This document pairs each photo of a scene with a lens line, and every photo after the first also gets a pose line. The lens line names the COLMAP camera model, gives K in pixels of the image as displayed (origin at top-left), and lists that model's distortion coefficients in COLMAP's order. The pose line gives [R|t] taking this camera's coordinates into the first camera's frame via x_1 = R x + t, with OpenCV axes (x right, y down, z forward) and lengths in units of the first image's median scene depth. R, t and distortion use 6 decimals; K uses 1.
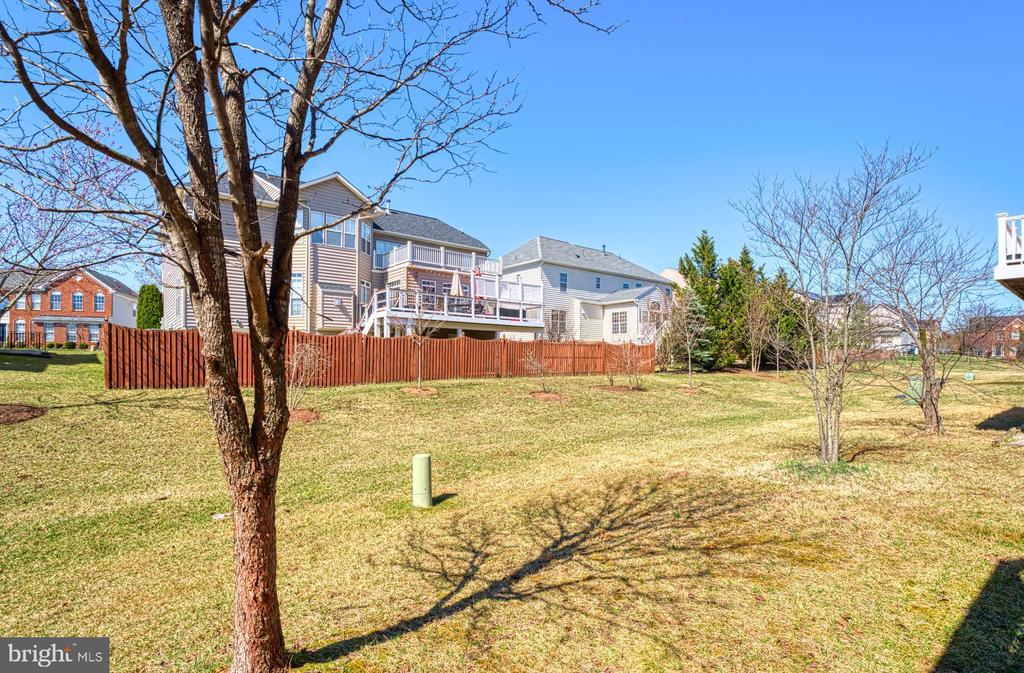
lens RADIAL K [[492.0, 0, 511.5], [0, 492.0, 384.7], [0, 0, 1]] dist [-0.012467, -0.000643]
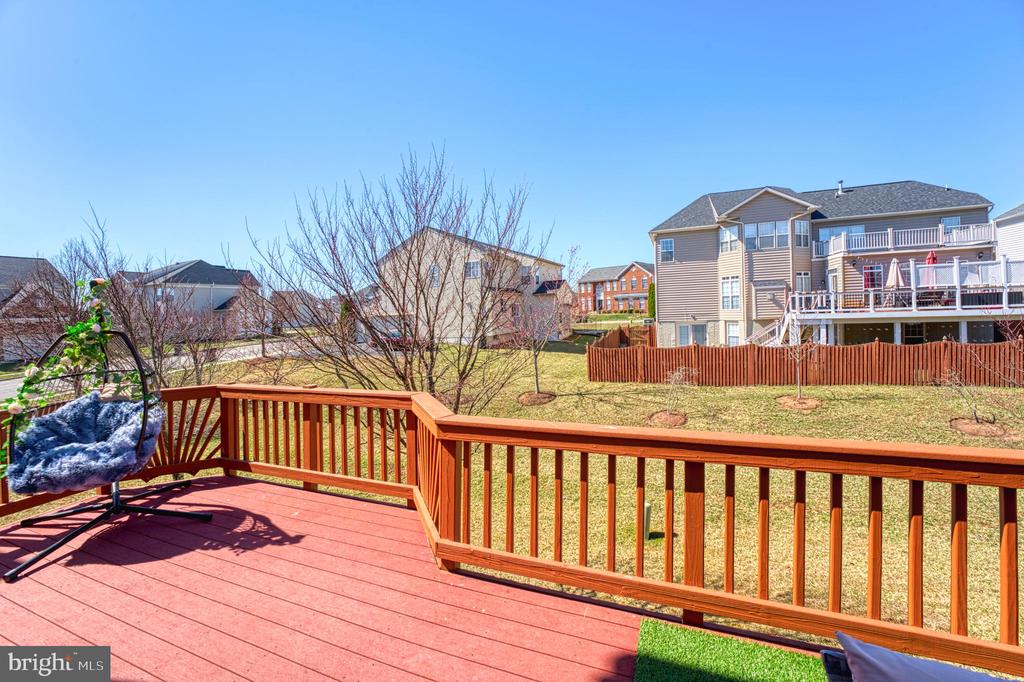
lens RADIAL K [[410.9, 0, 508.5], [0, 410.9, 330.1], [0, 0, 1]] dist [-0.035918, 0.004936]
pose [[0.479253, 0.019276, -0.877465, 0.178808], [0.003279, 0.999712, 0.023753, -0.104830], [0.877671, -0.014261, 0.479052, -0.004573]]
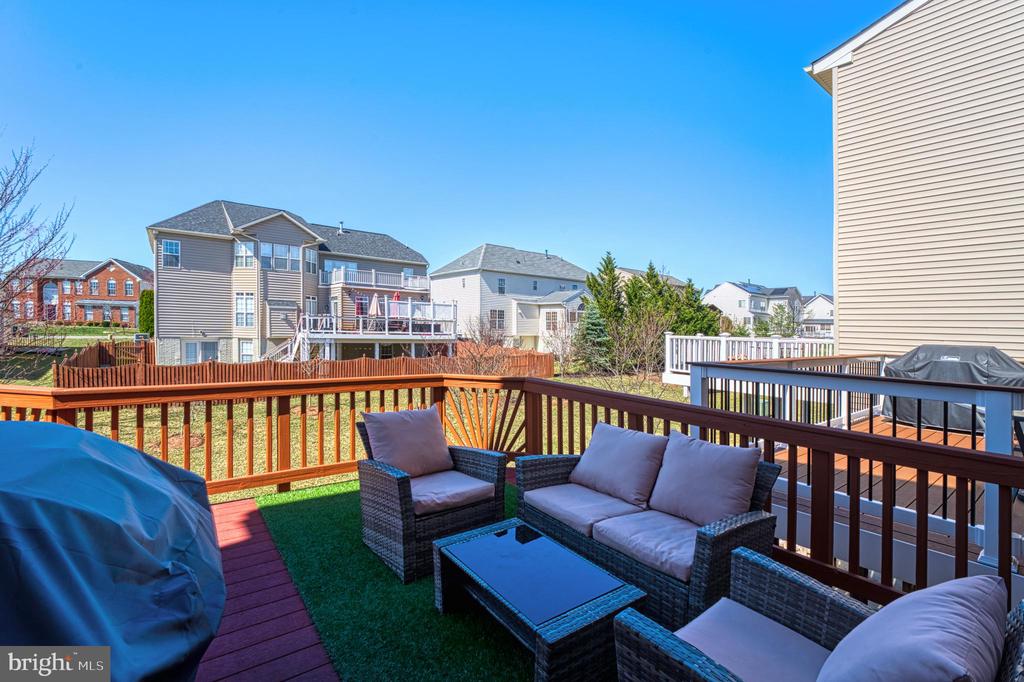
lens RADIAL K [[442.9, 0, 486.3], [0, 442.9, 352.3], [0, 0, 1]] dist [-0.017730, 0.000186]
pose [[0.998108, 0.026041, -0.055706, 0.195995], [-0.025371, 0.999597, 0.012697, -0.097752], [0.056014, -0.011260, 0.998366, -0.058675]]
